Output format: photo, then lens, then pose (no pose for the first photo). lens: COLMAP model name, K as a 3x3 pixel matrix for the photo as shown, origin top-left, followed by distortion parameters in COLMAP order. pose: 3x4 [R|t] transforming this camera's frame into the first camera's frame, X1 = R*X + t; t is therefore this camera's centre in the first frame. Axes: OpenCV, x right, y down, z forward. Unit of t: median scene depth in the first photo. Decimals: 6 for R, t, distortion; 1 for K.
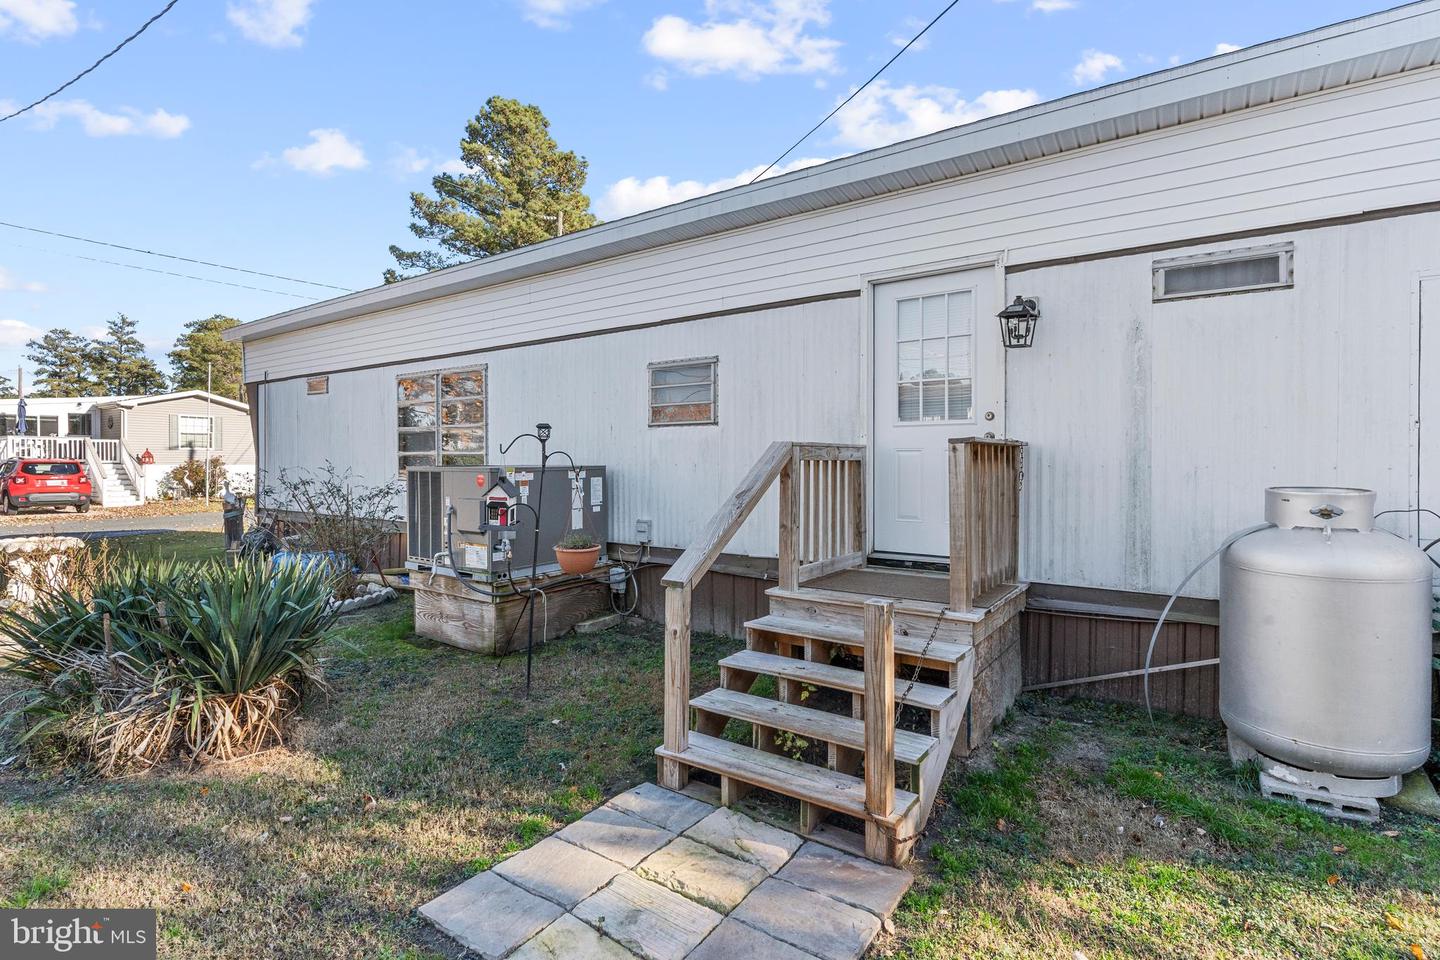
lens RADIAL K [[689.7, 0, 719.5], [0, 689.7, 464.3], [0, 0, 1]] dist [0.000959, 0.000328]
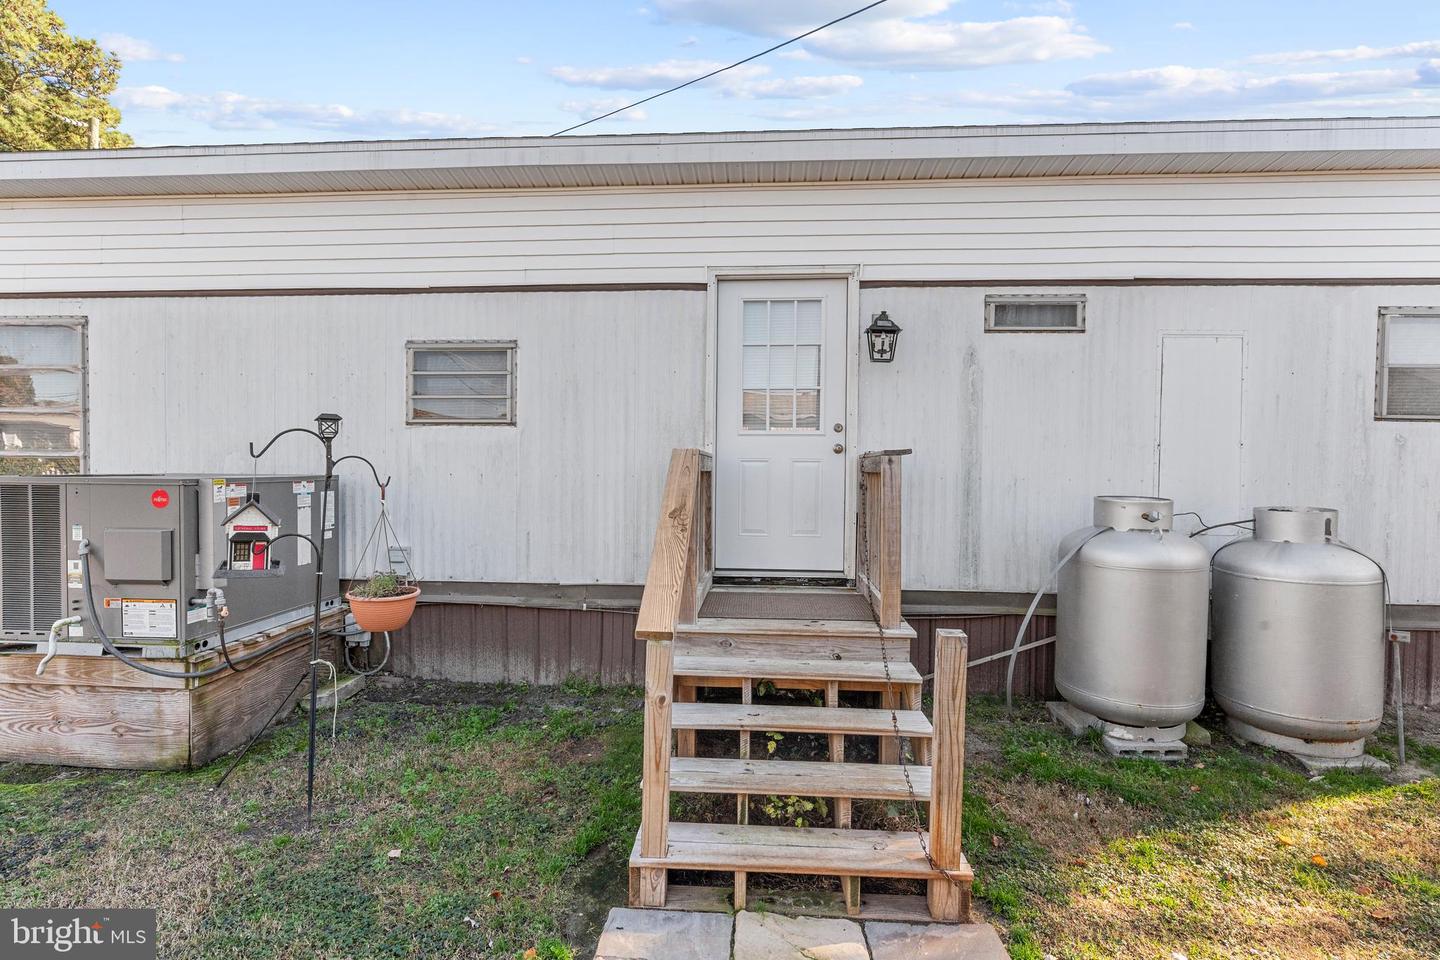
lens RADIAL K [[694.9, 0, 720.0], [0, 694.9, 480.0], [0, 0, 1]] dist [0.000994, 0.000189]
pose [[0.854856, -0.001175, 0.518864, -0.318808], [-0.004880, 0.999935, 0.010305, -0.004007], [-0.518843, -0.011341, 0.854794, 0.251580]]
